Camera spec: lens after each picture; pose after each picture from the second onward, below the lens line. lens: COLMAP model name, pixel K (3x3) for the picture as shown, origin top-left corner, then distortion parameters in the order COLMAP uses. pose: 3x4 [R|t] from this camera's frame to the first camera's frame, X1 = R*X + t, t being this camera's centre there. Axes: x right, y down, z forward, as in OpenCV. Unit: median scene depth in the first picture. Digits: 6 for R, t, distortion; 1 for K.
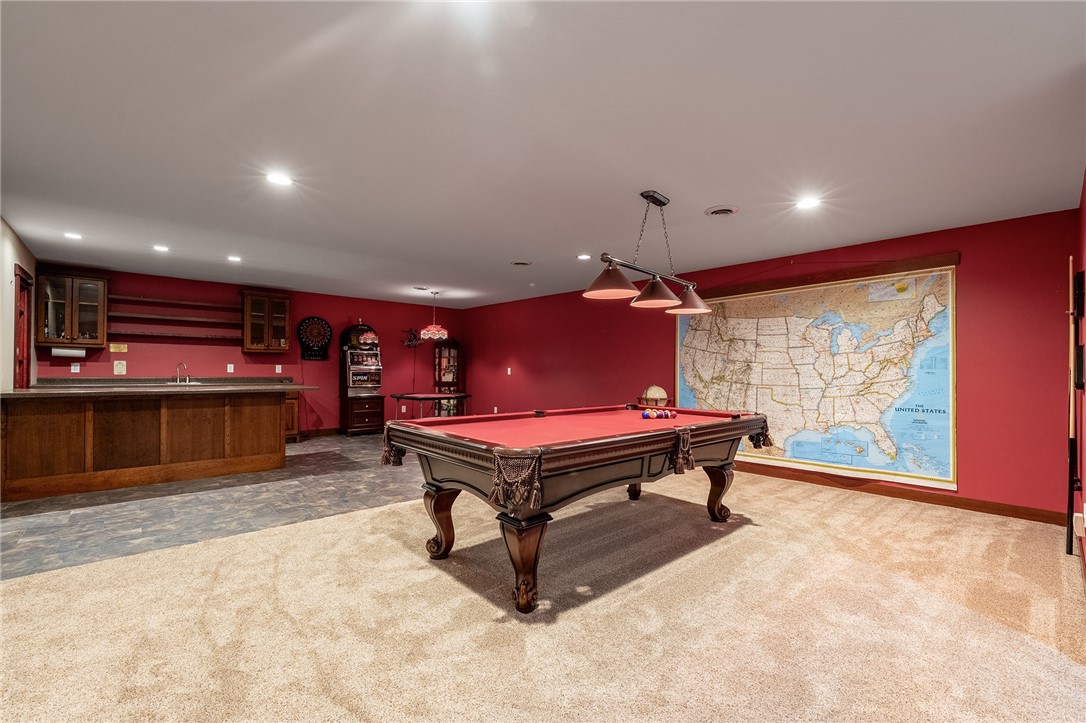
lens RADIAL K [[459.4, 0, 542.3], [0, 459.4, 369.4], [0, 0, 1]] dist [0.010274, -0.001596]
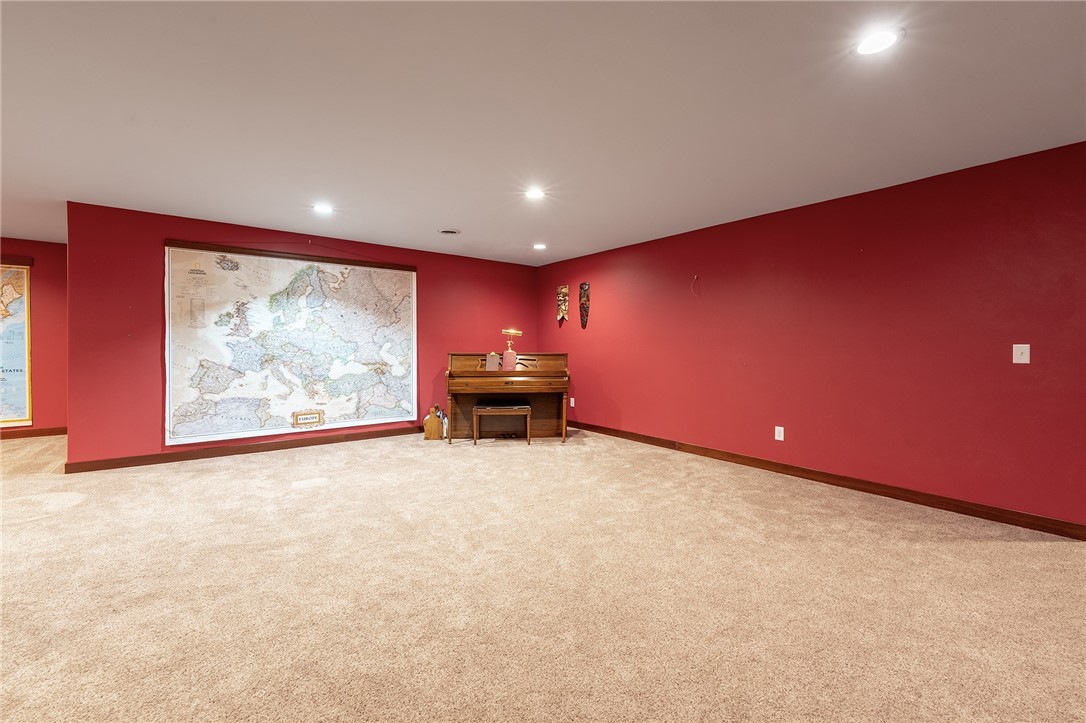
lens RADIAL K [[459.4, 0, 553.8], [0, 459.4, 348.3], [0, 0, 1]] dist [0.010274, -0.001596]
pose [[0.083744, -0.011869, 0.996417, -0.364499], [-0.001663, 0.999926, 0.012050, 0.004923], [-0.996486, -0.002667, 0.083718, -0.669723]]
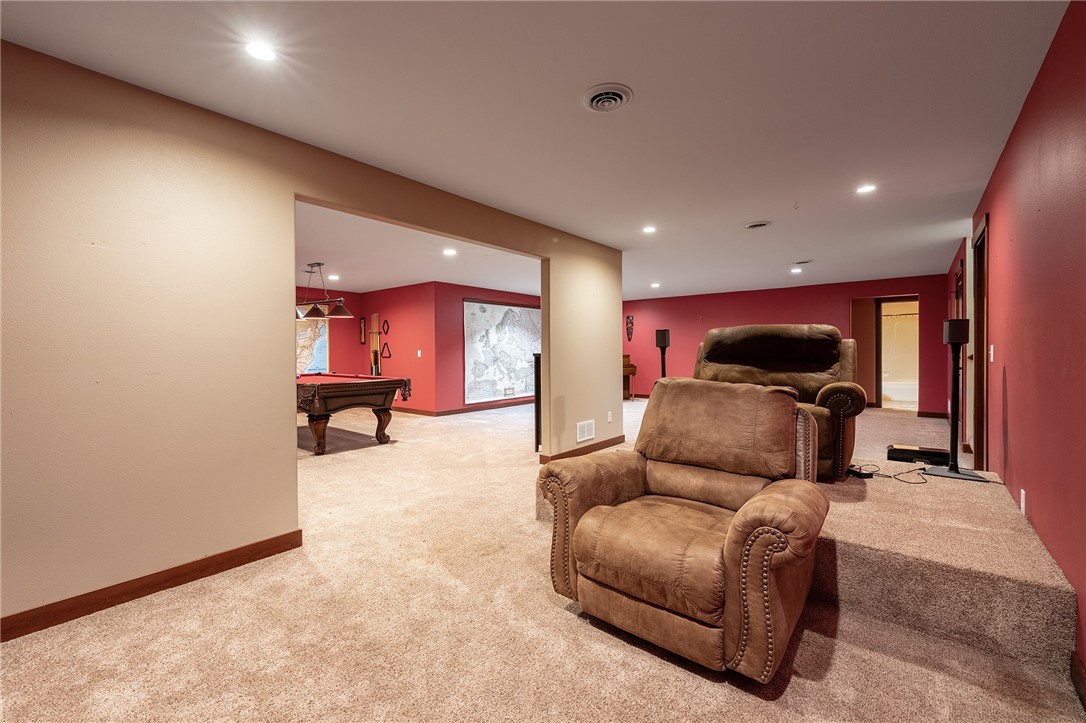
lens RADIAL K [[459.4, 0, 545.2], [0, 459.4, 356.6], [0, 0, 1]] dist [0.010274, -0.001596]
pose [[-0.156850, -0.018121, 0.987456, -1.455322], [0.007236, 0.999784, 0.019497, -0.006964], [-0.987596, 0.010204, -0.156685, 0.270762]]
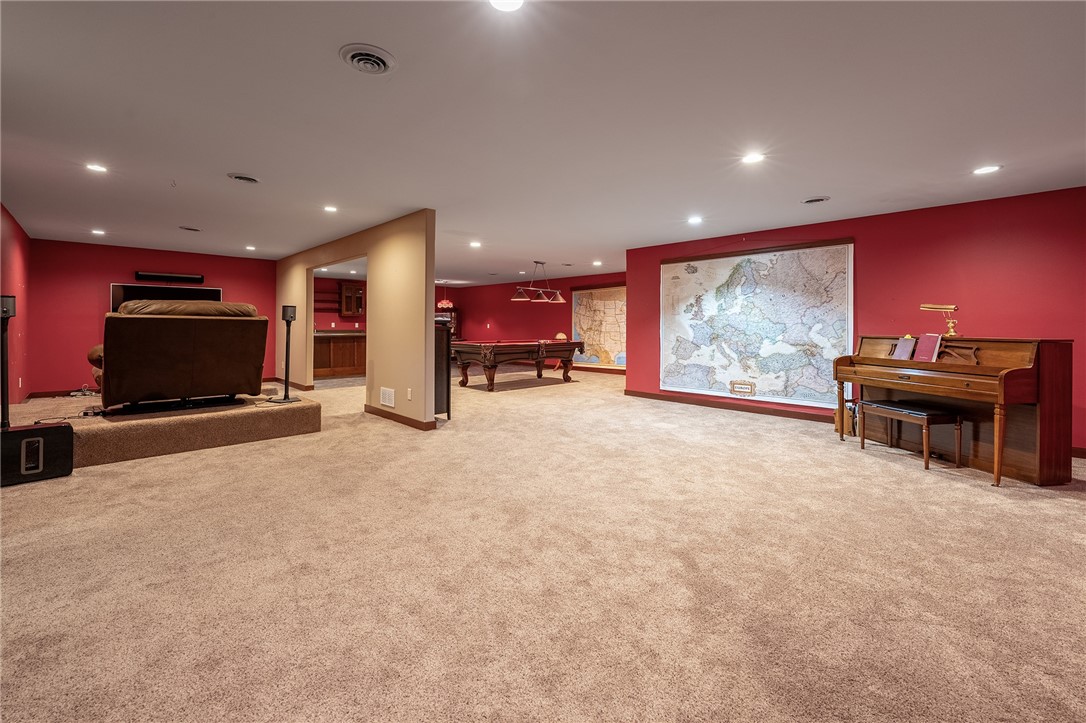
lens RADIAL K [[459.4, 0, 535.7], [0, 459.4, 326.5], [0, 0, 1]] dist [0.010274, -0.001596]
pose [[0.999682, -0.003088, 0.025025, 0.117700], [0.003097, 0.999995, -0.000352, 0.011481], [-0.025024, 0.000429, 0.999687, -1.361528]]
